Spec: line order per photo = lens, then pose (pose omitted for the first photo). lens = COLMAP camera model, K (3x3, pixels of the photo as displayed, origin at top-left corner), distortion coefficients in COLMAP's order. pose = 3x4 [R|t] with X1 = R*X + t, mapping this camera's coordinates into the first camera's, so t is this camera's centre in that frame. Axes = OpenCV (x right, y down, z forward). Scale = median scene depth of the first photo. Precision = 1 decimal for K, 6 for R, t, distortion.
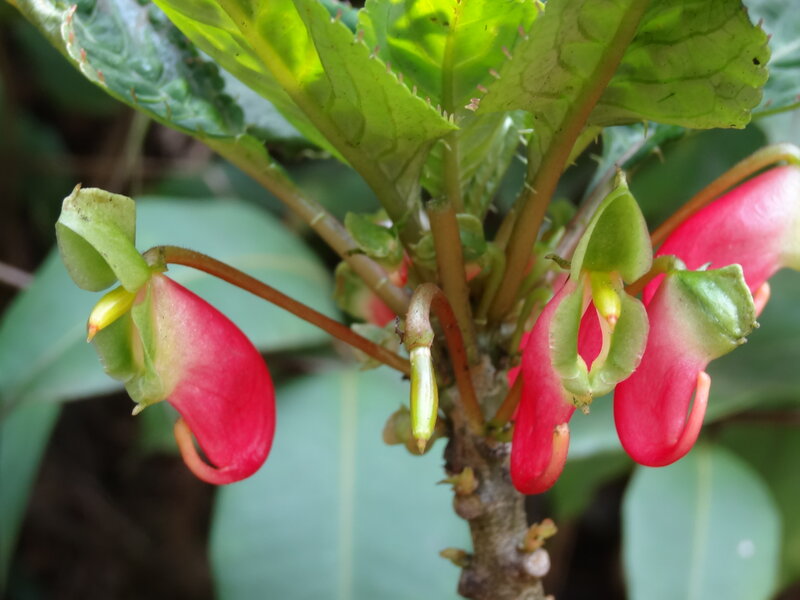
lens RADIAL K [[2026.0, 0, 399.9], [0, 2026.0, 300.6], [0, 0, 1]] dist [-0.351862, 0.000000]
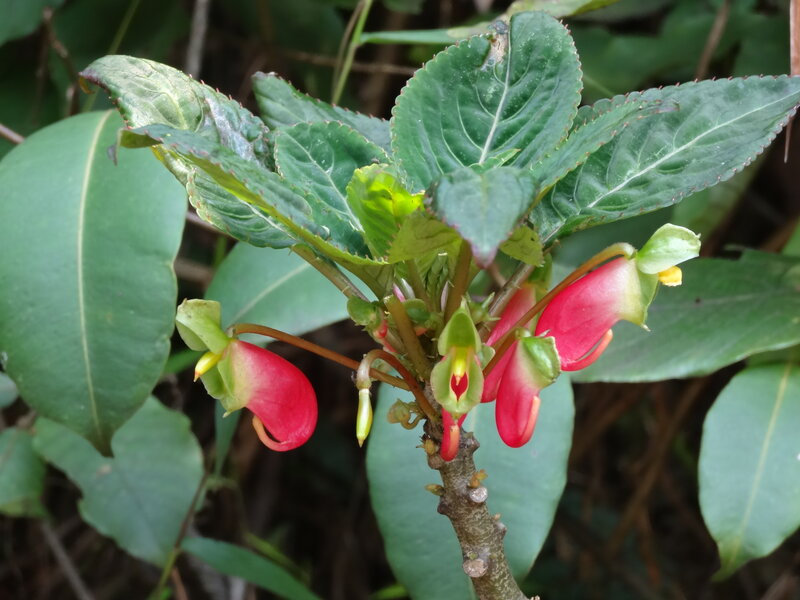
lens RADIAL K [[3292.4, 0, 399.9], [0, 3292.4, 299.9], [0, 0, 1]] dist [-0.433514, 0.000000]
pose [[0.977499, 0.001888, -0.210930, 0.634183], [0.023416, 0.992808, 0.117402, -0.384661], [0.209634, -0.119700, 0.970425, -1.792850]]
